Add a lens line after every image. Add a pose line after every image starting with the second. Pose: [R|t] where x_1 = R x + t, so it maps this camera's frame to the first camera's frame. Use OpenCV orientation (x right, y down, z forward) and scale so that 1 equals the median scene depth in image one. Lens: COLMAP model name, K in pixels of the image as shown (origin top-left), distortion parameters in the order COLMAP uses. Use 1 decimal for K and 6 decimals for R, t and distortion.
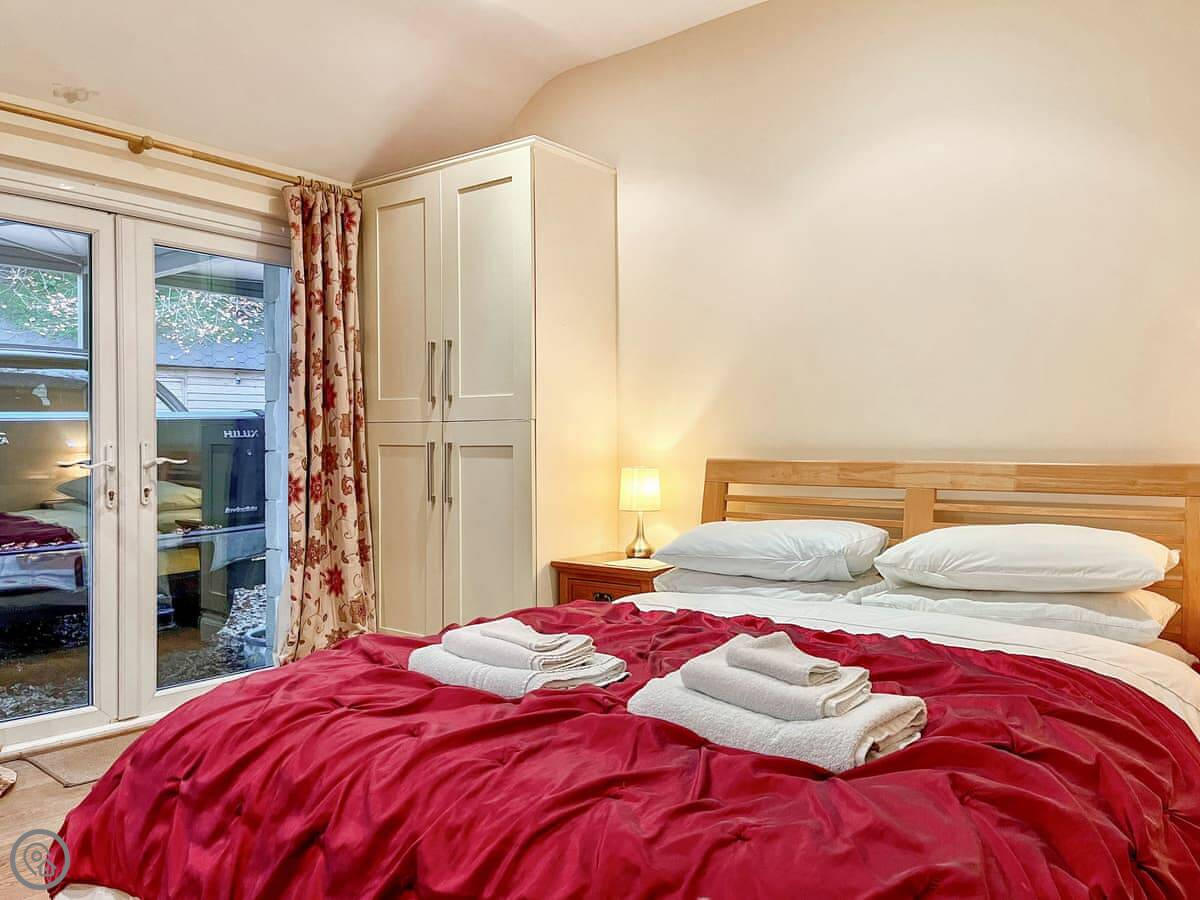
lens RADIAL K [[921.3, 0, 600.0], [0, 921.3, 450.0], [0, 0, 1]] dist [-0.001627, -0.000382]
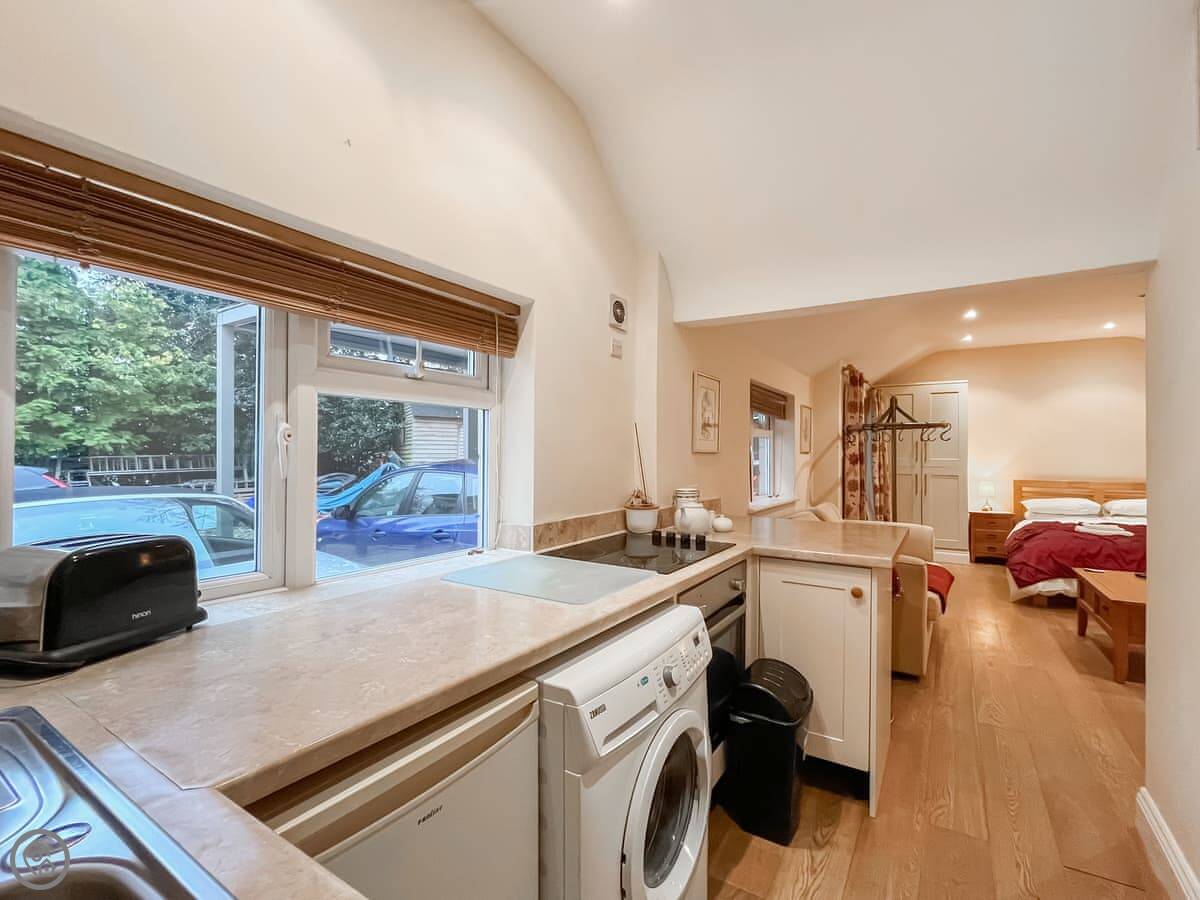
lens RADIAL K [[545.7, 0, 600.0], [0, 545.7, 450.0], [0, 0, 1]] dist [-0.029473, -0.000138]
pose [[0.995766, 0.007926, 0.091581, -1.394522], [-0.006492, 0.999852, -0.015948, -0.051440], [-0.091694, 0.015286, 0.995670, -0.685999]]
